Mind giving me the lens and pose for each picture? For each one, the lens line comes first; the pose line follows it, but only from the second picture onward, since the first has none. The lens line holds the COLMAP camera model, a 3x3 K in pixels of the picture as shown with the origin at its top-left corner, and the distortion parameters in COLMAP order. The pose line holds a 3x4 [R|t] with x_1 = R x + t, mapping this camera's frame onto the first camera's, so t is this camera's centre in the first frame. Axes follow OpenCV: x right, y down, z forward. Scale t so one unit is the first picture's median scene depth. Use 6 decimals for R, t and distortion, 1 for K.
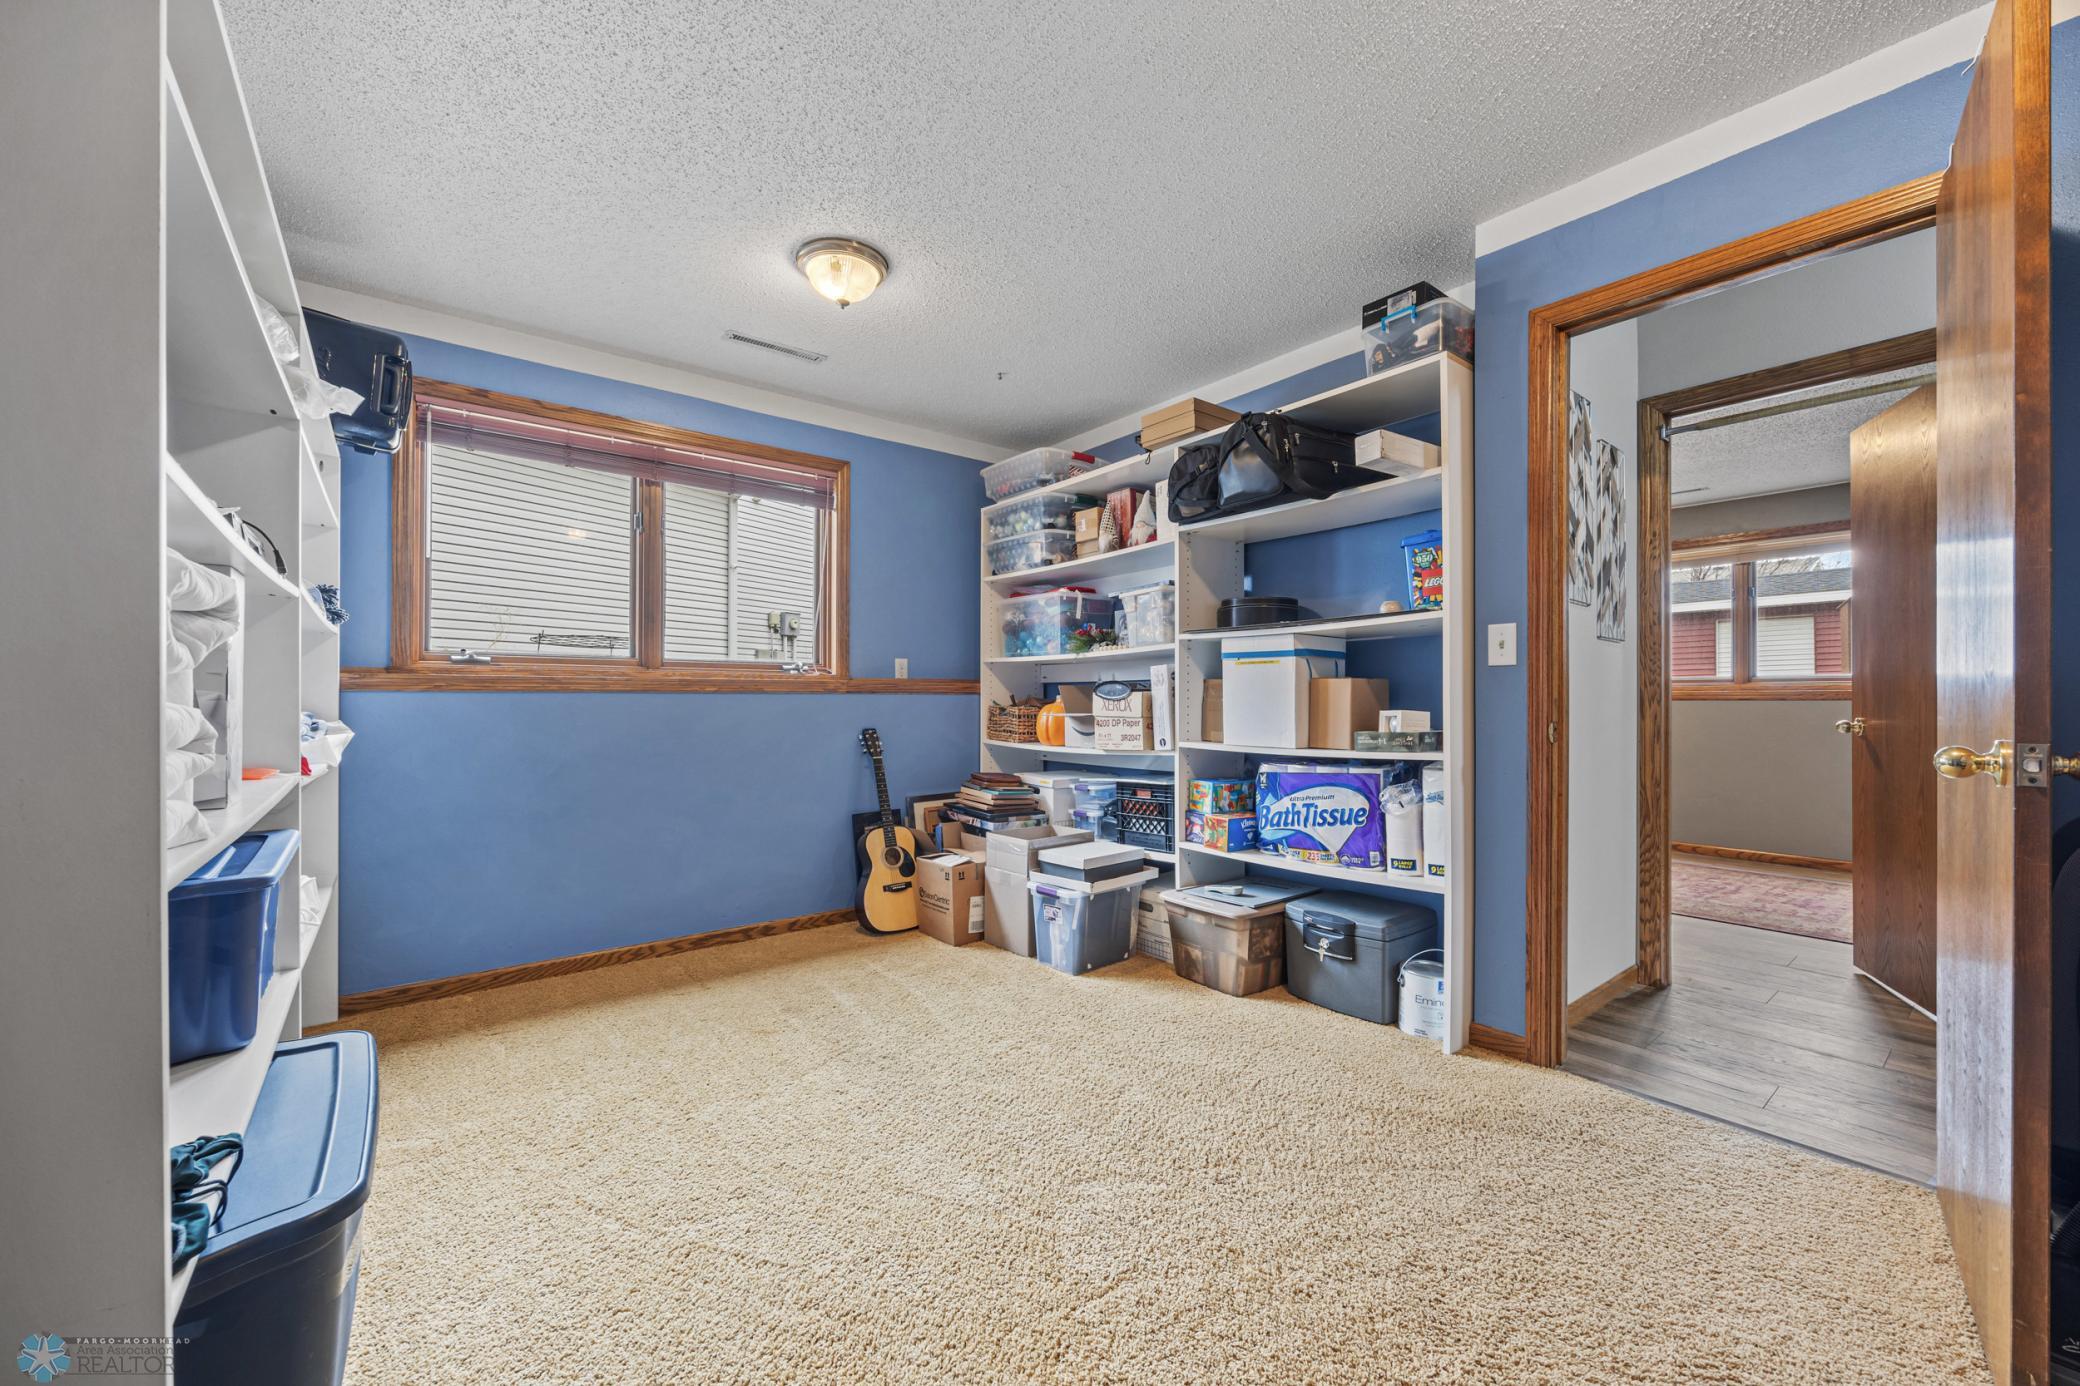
lens RADIAL K [[799.7, 0, 1052.4], [0, 799.7, 705.3], [0, 0, 1]] dist [-0.006775, 0.001035]
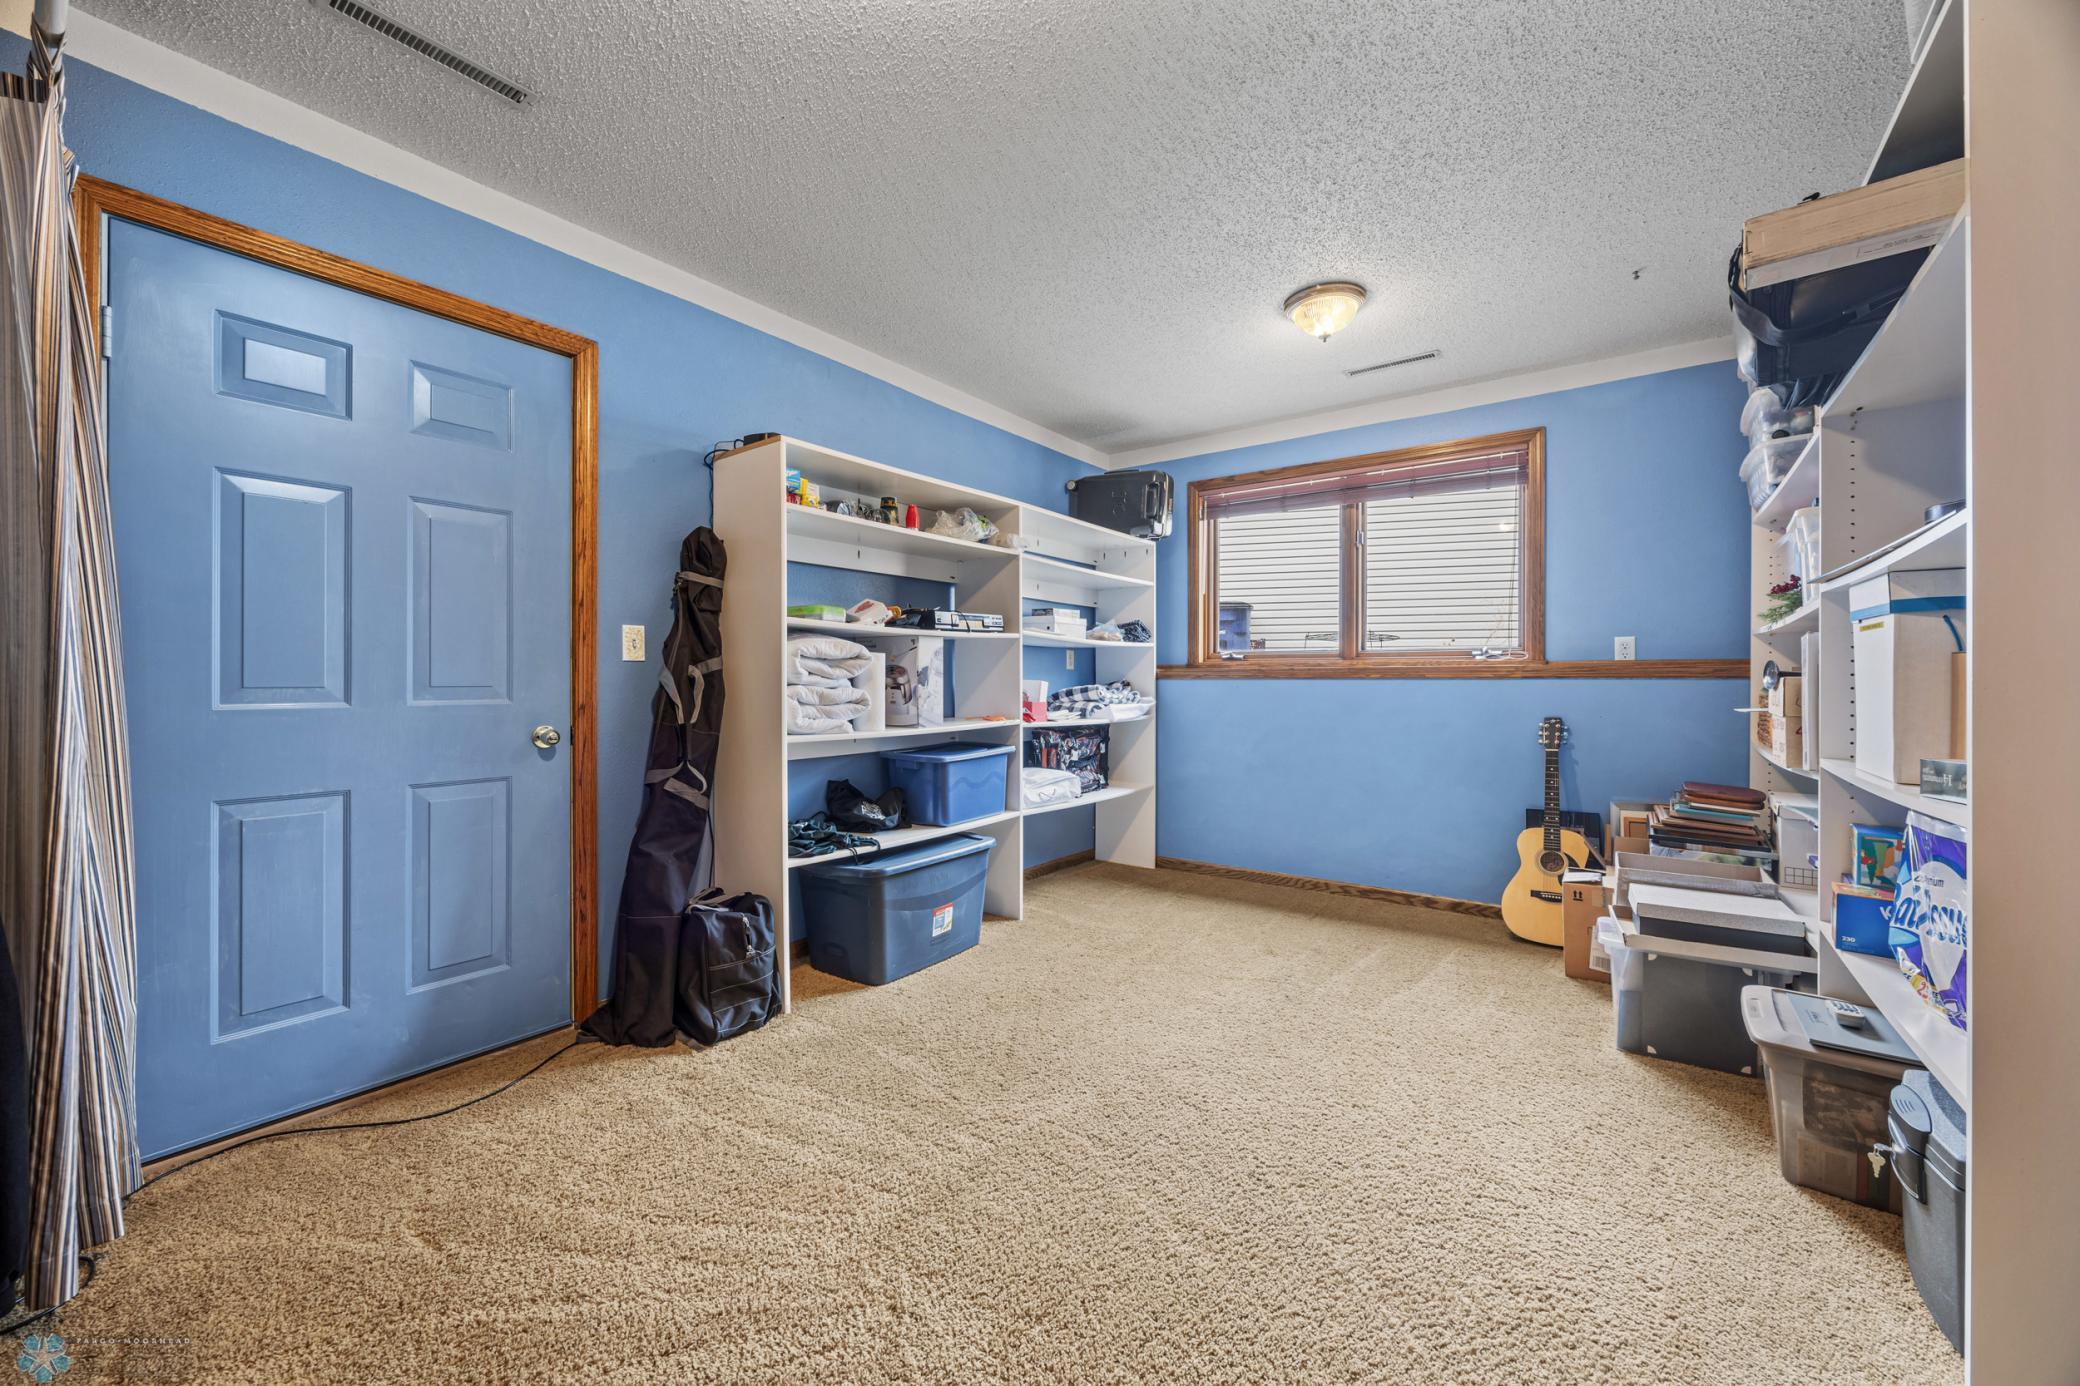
lens RADIAL K [[799.7, 0, 1059.4], [0, 799.7, 677.7], [0, 0, 1]] dist [-0.006775, 0.001035]
pose [[0.268743, -0.003979, -0.963204, 0.548447], [-0.007332, 0.999954, -0.006176, -0.006729], [0.963184, 0.008722, 0.268702, 0.249273]]
